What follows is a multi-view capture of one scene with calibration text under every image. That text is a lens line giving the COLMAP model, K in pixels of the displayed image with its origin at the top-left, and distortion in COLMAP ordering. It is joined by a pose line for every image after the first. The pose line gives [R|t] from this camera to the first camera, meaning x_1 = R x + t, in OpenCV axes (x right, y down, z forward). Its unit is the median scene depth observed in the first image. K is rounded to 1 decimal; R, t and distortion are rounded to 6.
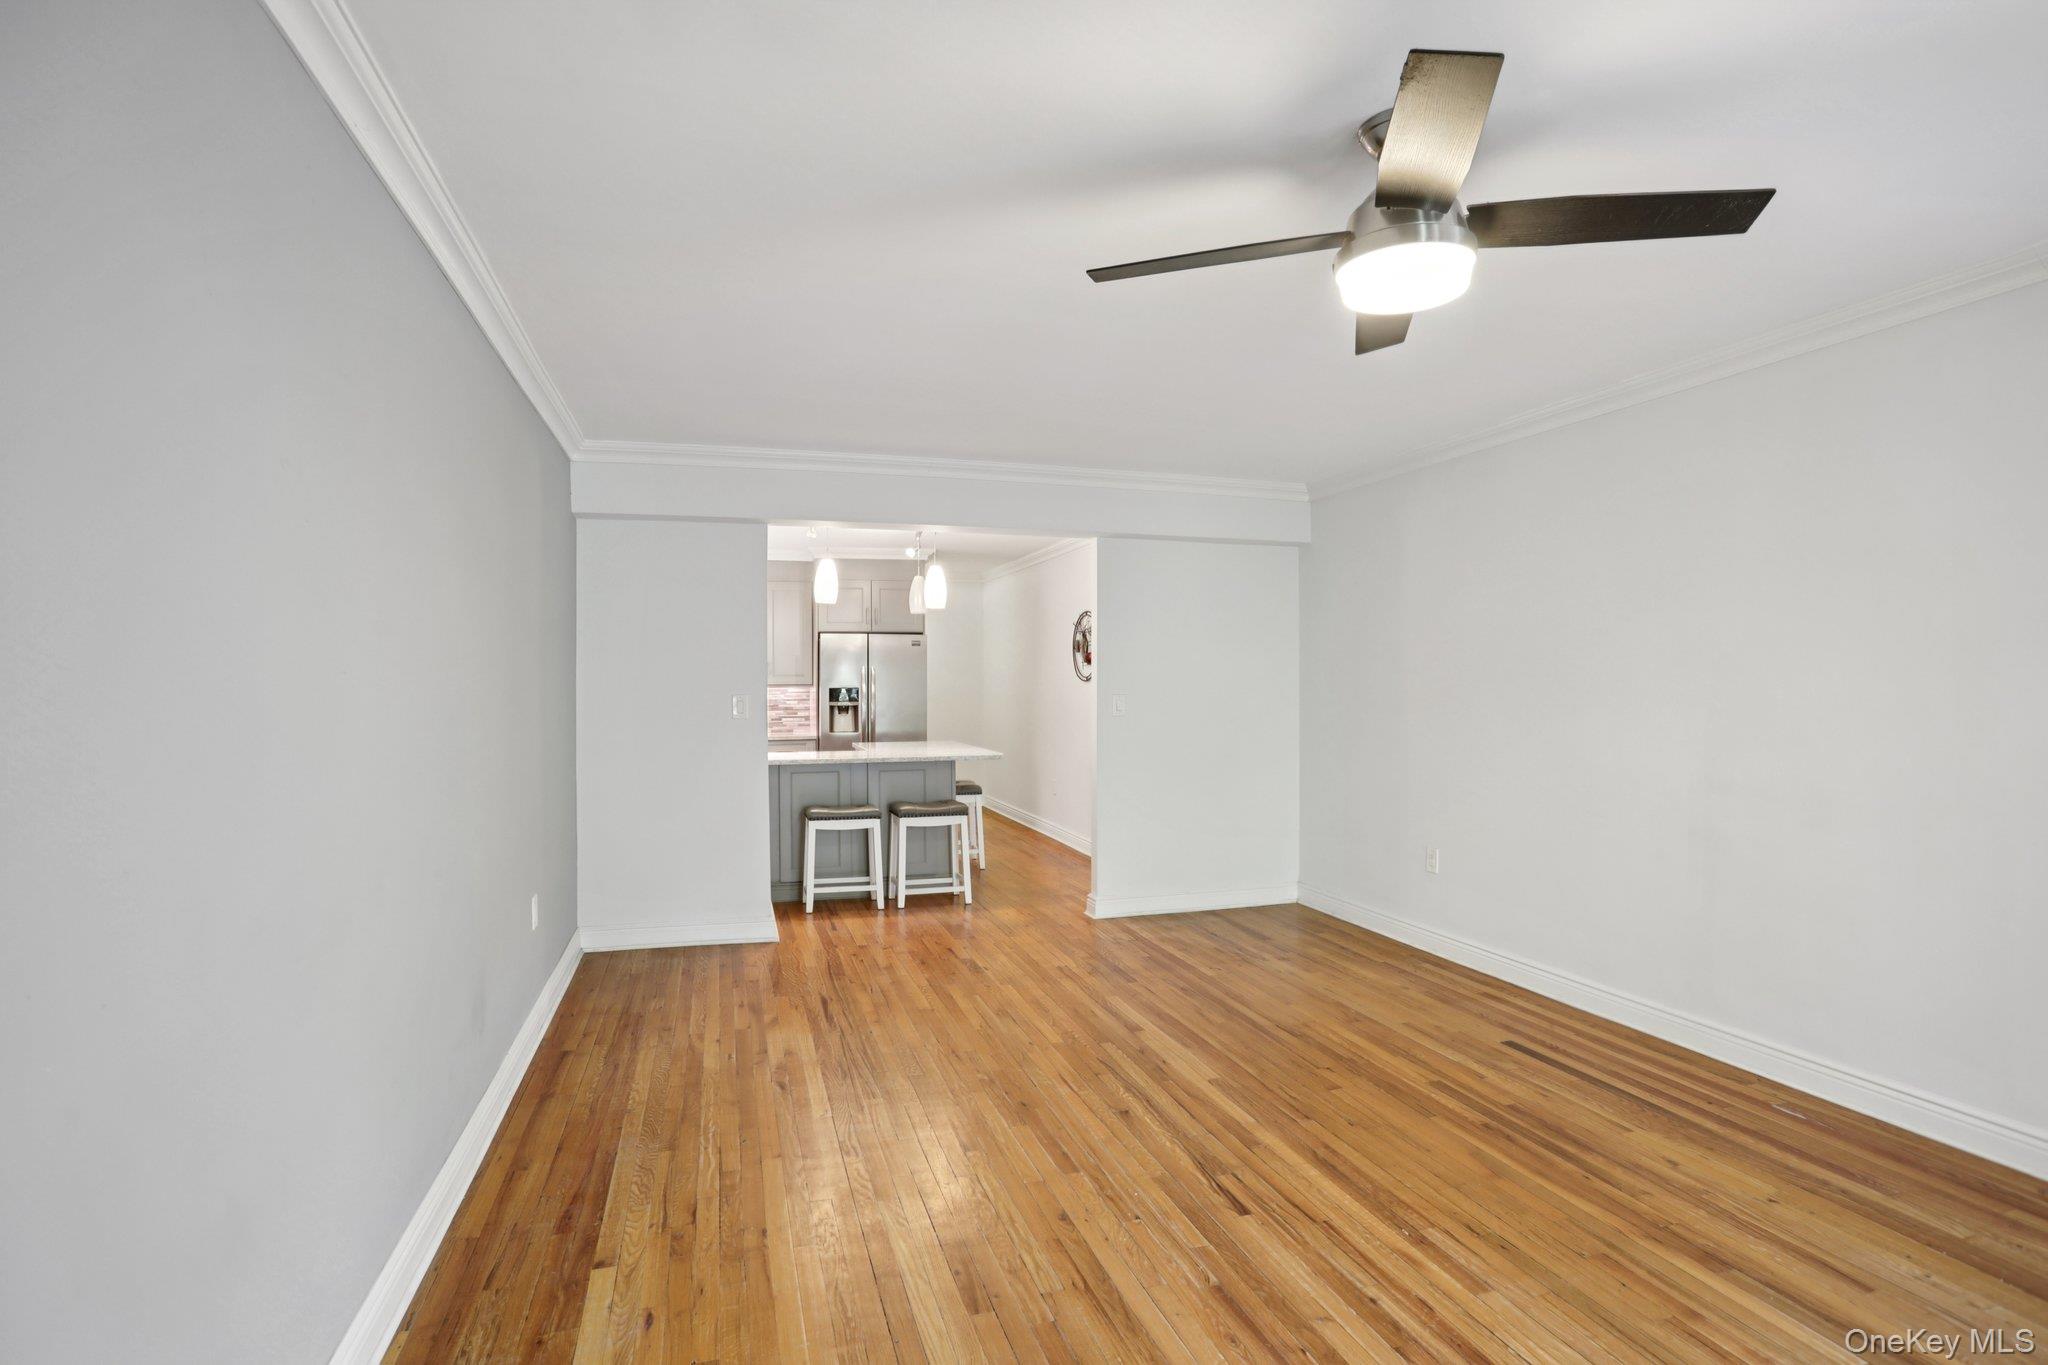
lens RADIAL K [[1003.4, 0, 1005.9], [0, 1003.4, 686.9], [0, 0, 1]] dist [-0.070684, 0.026536]
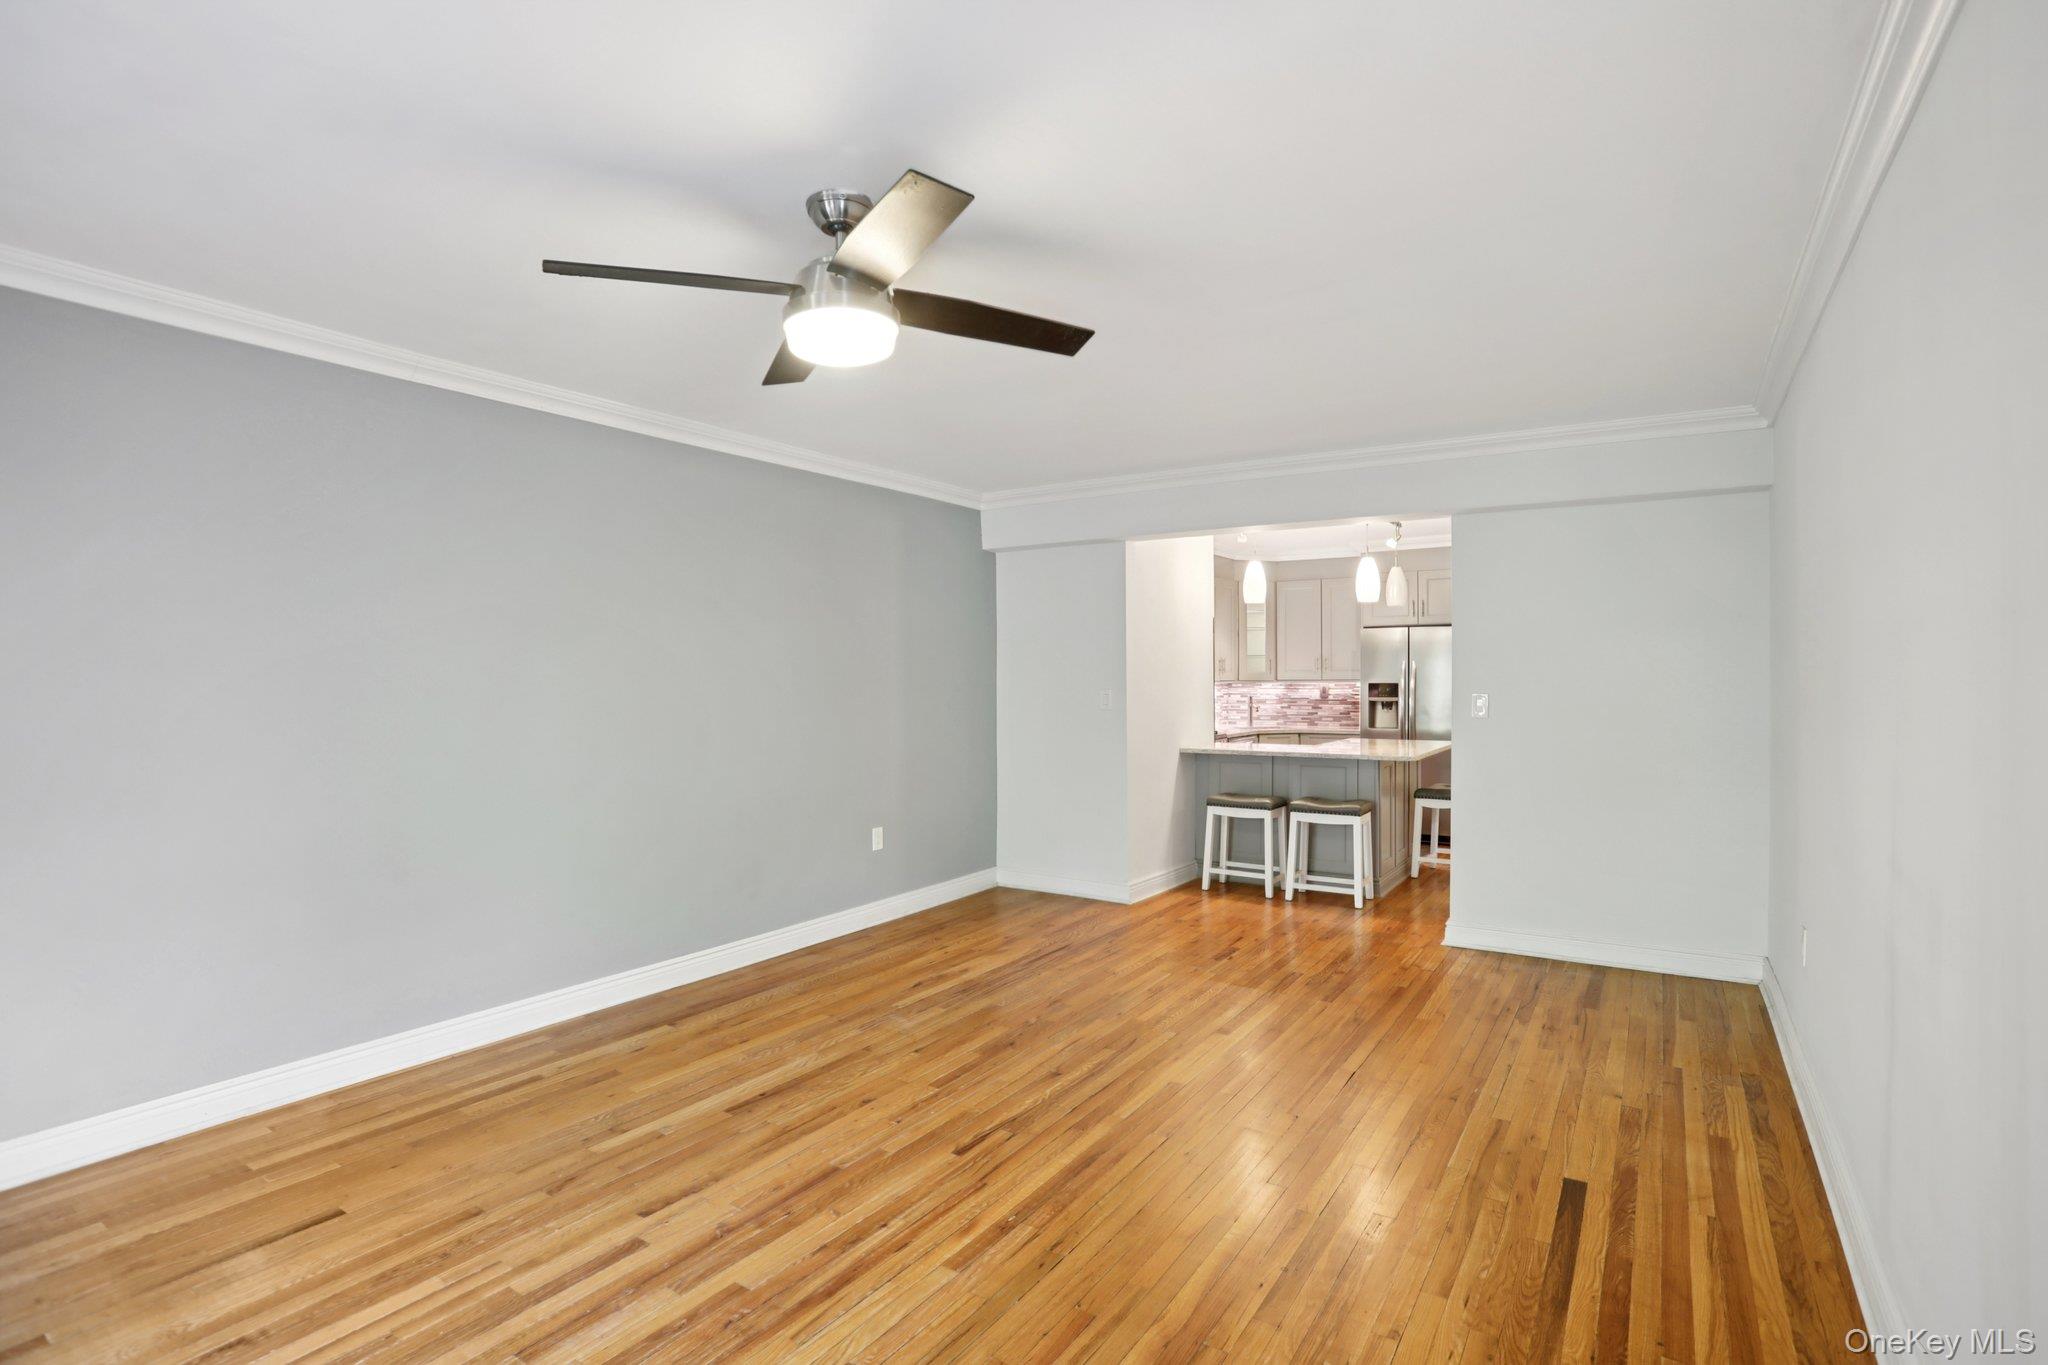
lens RADIAL K [[1003.4, 0, 1014.7], [0, 1003.4, 675.3], [0, 0, 1]] dist [-0.070684, 0.026536]
pose [[0.638901, 0.001125, -0.769288, 0.670045], [-0.002645, 0.999996, -0.000734, -0.008981], [0.769284, 0.002503, 0.638902, 0.184379]]
